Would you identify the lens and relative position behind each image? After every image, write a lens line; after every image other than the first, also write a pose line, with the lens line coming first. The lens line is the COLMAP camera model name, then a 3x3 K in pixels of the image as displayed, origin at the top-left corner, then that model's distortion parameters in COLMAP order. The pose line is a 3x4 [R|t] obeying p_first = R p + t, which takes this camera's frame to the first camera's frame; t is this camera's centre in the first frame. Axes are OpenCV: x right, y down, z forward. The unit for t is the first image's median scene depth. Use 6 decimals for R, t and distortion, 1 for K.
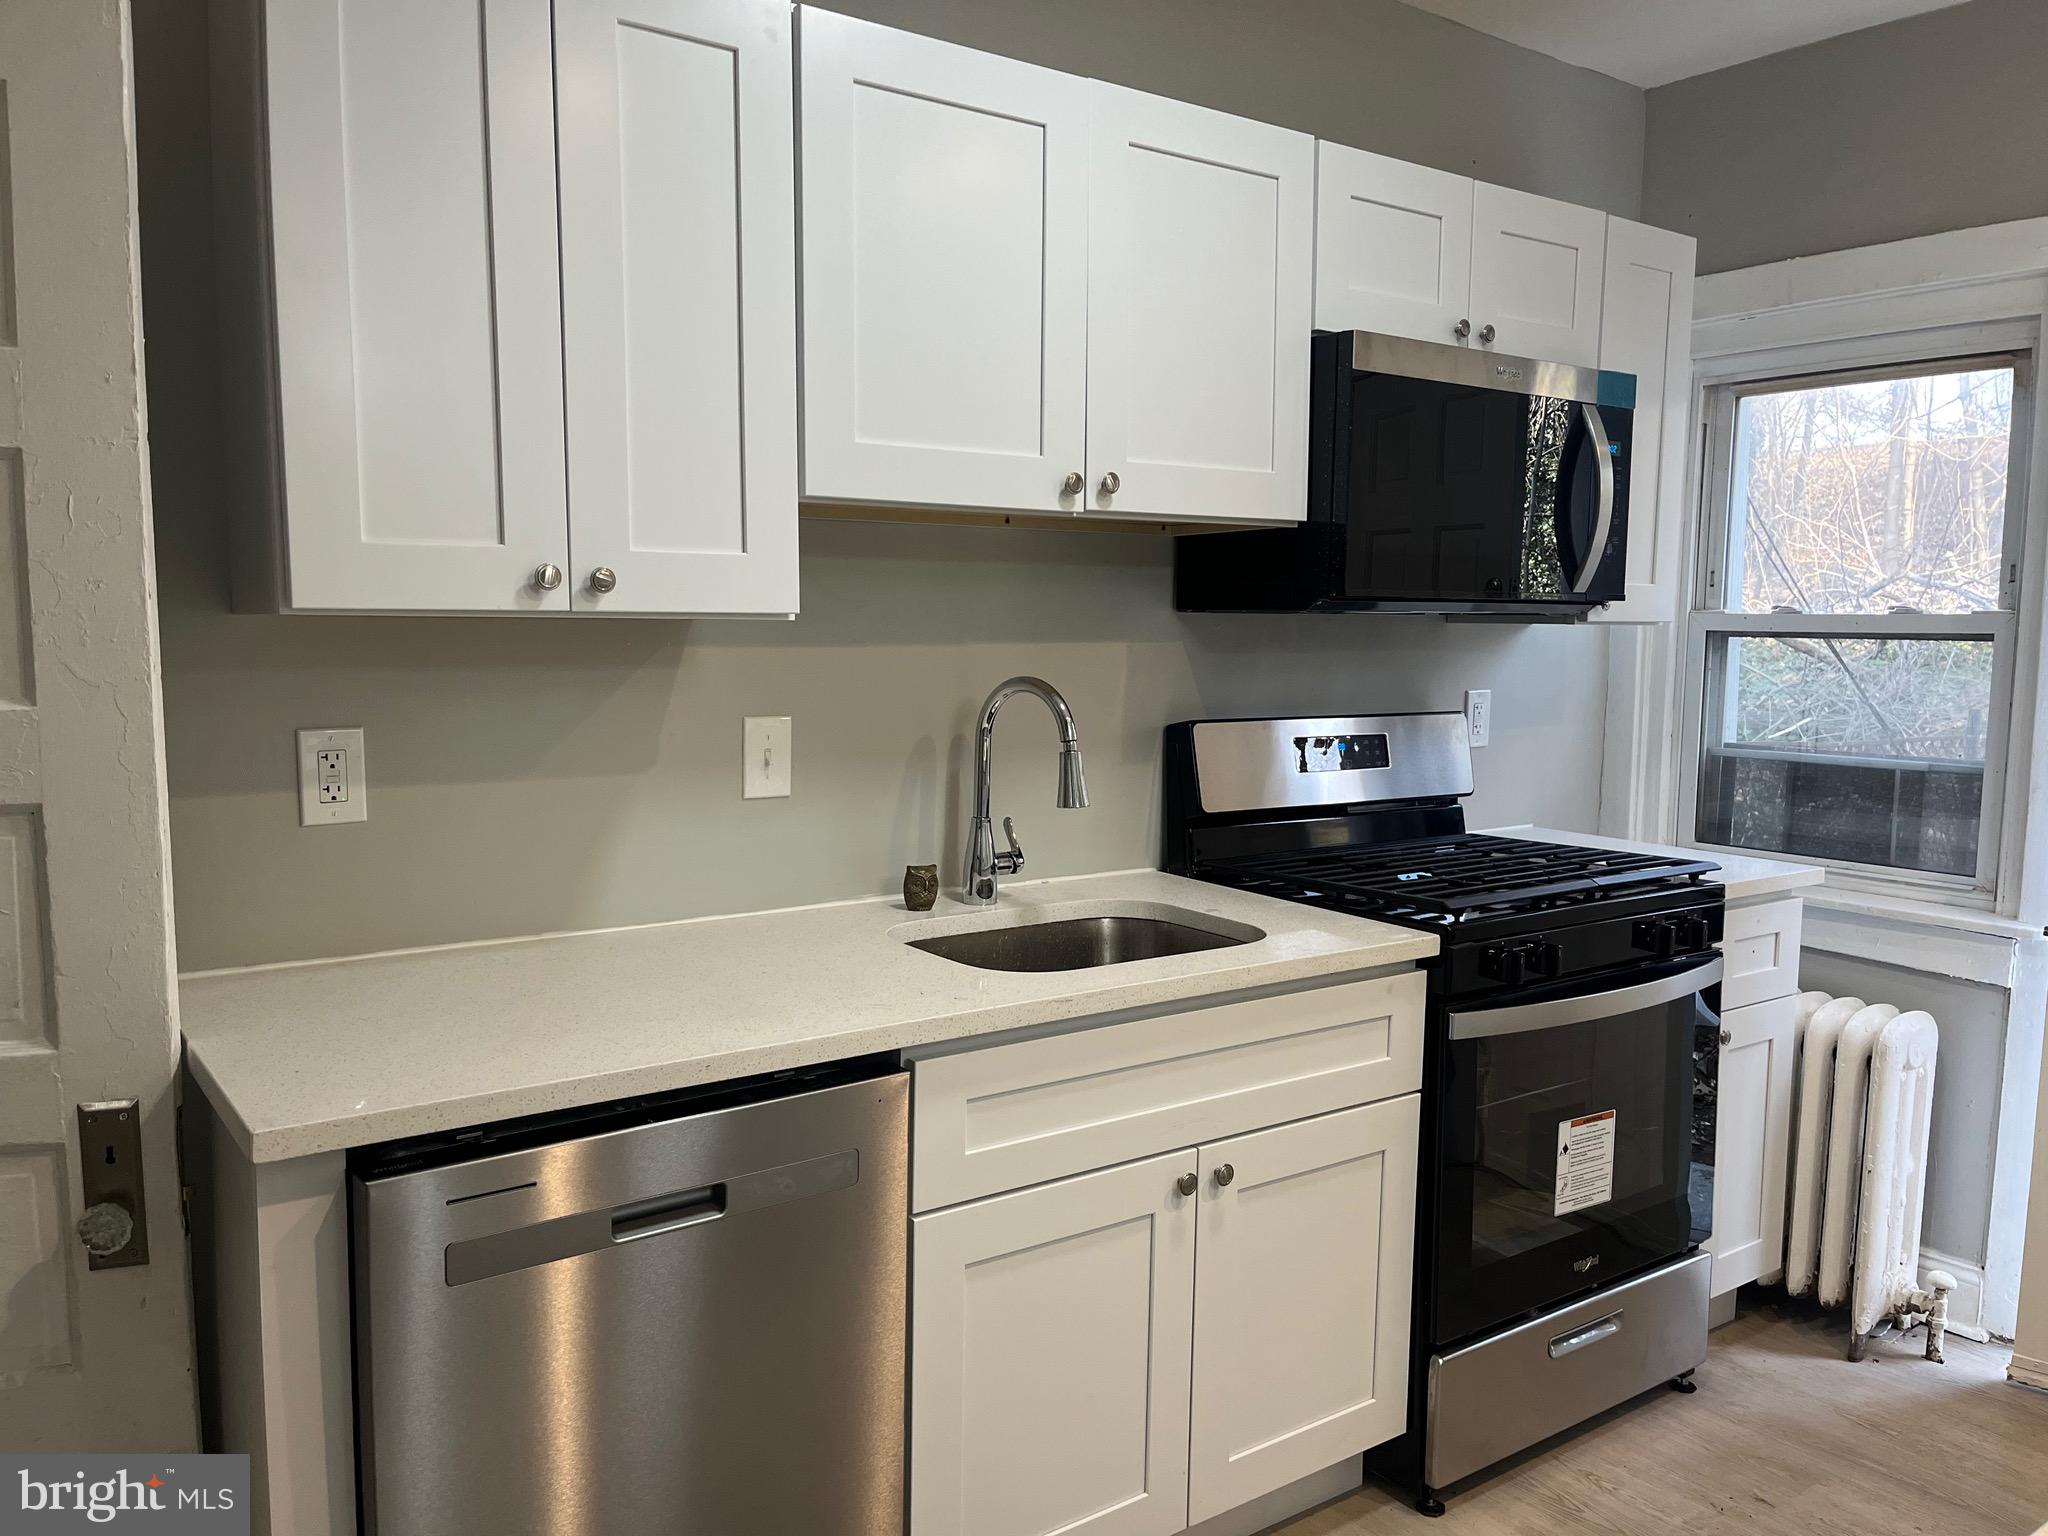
lens RADIAL K [[1564.5, 0, 1020.4], [0, 1564.5, 769.8], [0, 0, 1]] dist [0.002798, -0.002169]
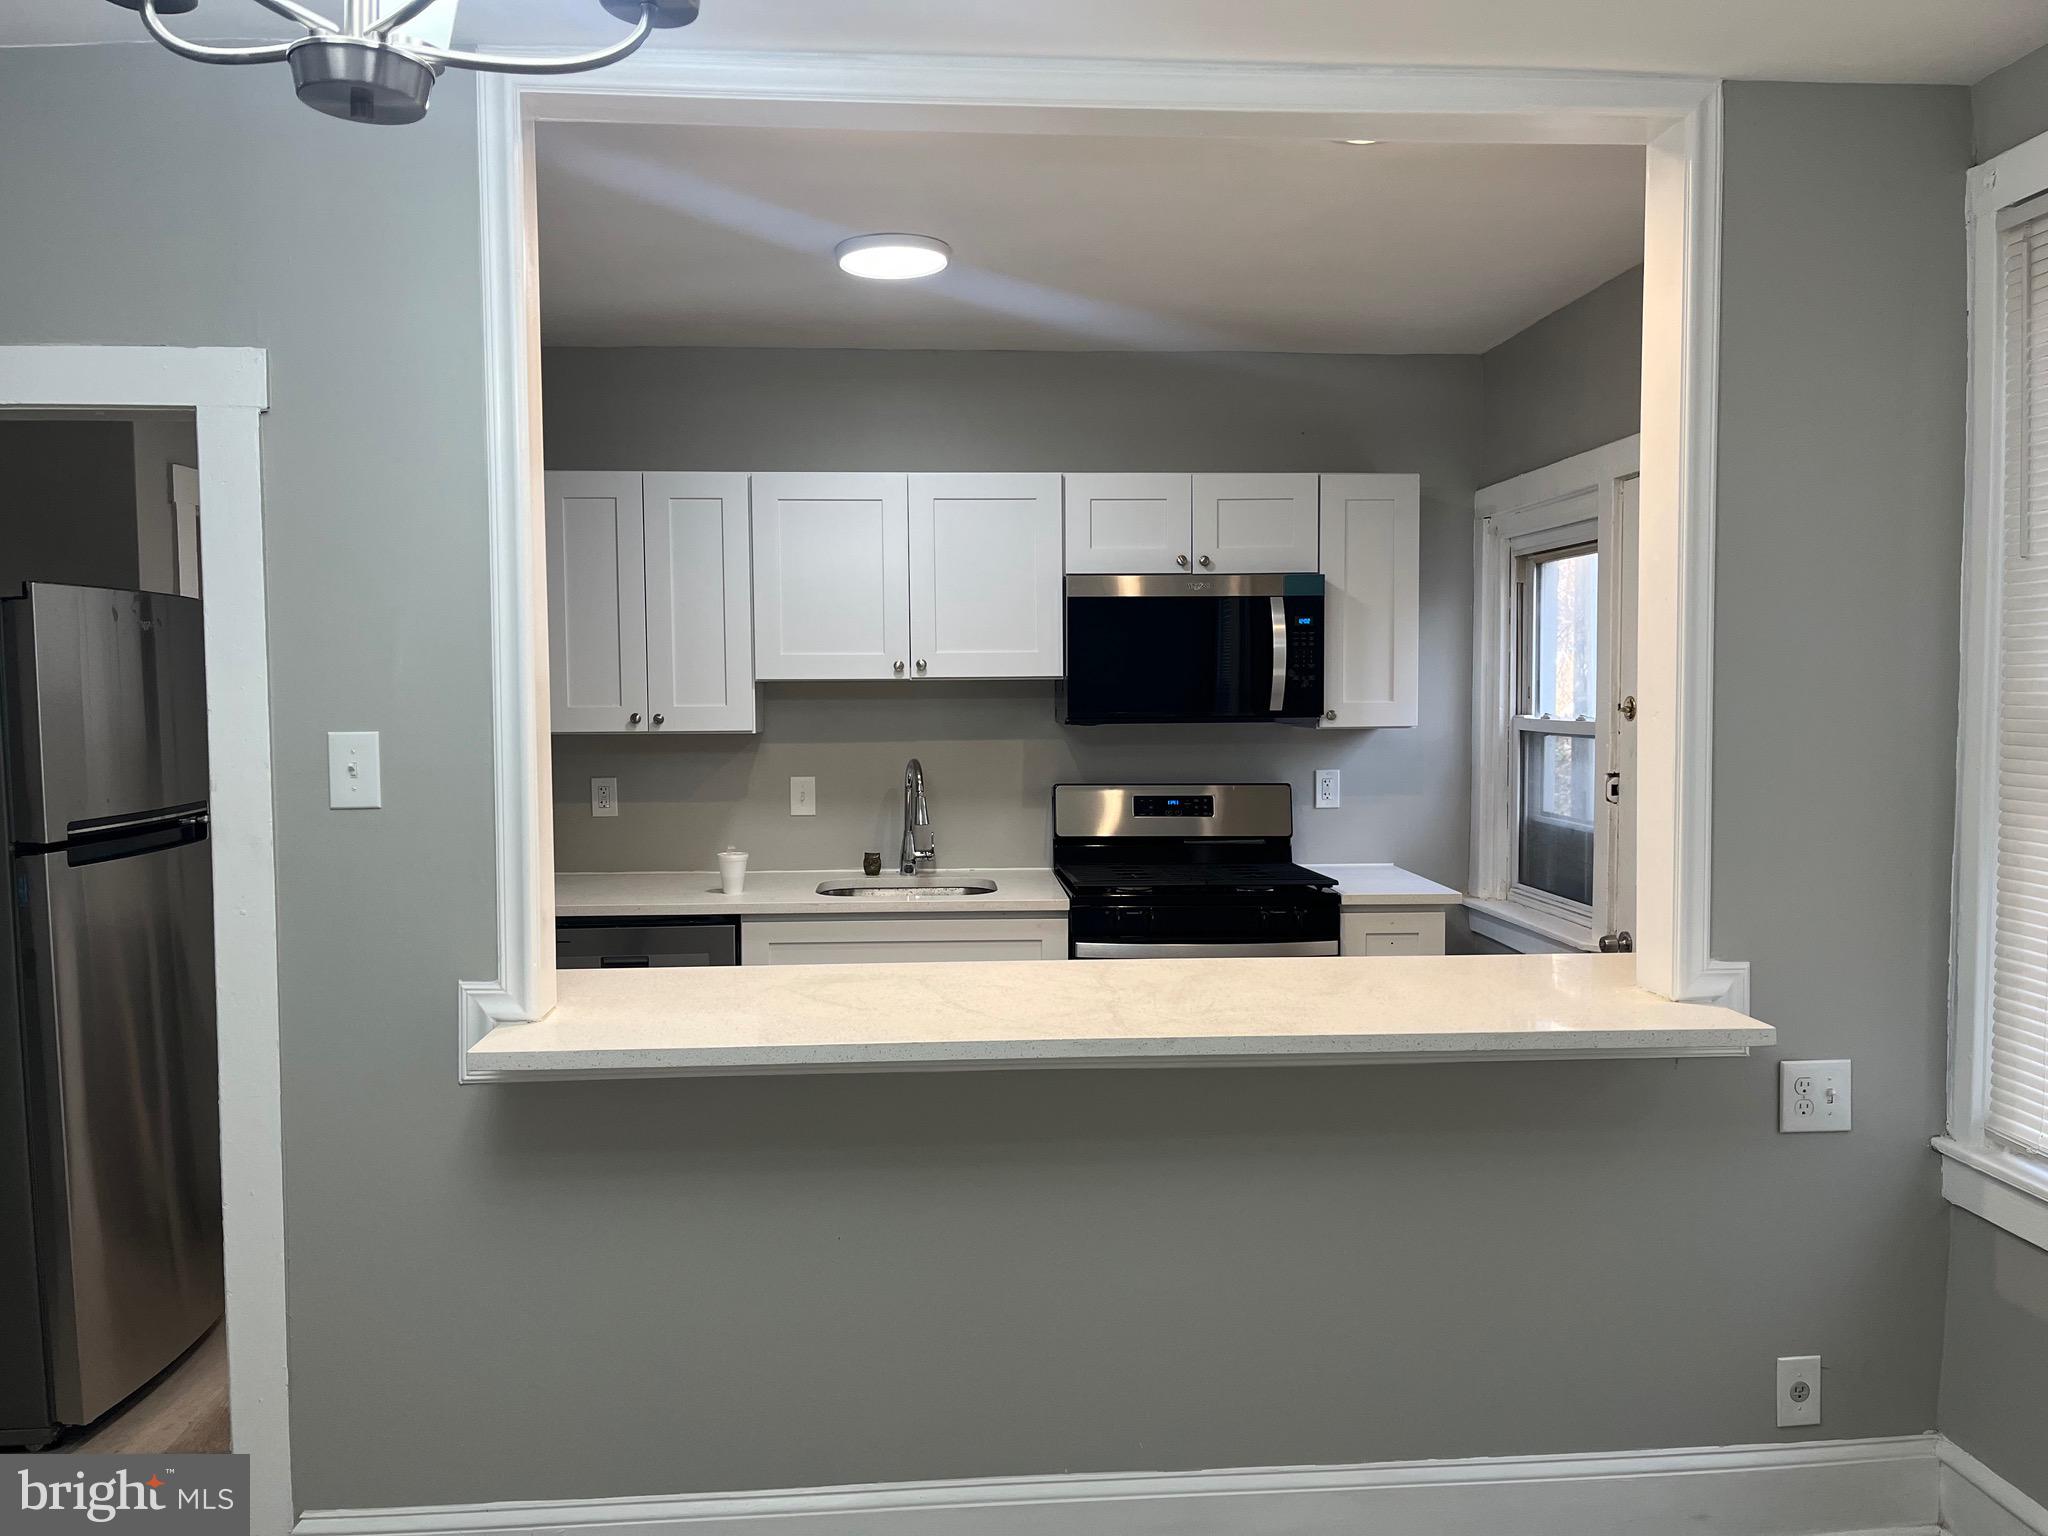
lens RADIAL K [[1564.5, 0, 1027.8], [0, 1564.5, 766.4], [0, 0, 1]] dist [0.002798, -0.002169]
pose [[0.854822, 0.014713, -0.518713, 1.197605], [-0.039330, 0.998560, -0.036492, 0.016927], [0.517429, 0.051595, 0.854169, -0.639246]]
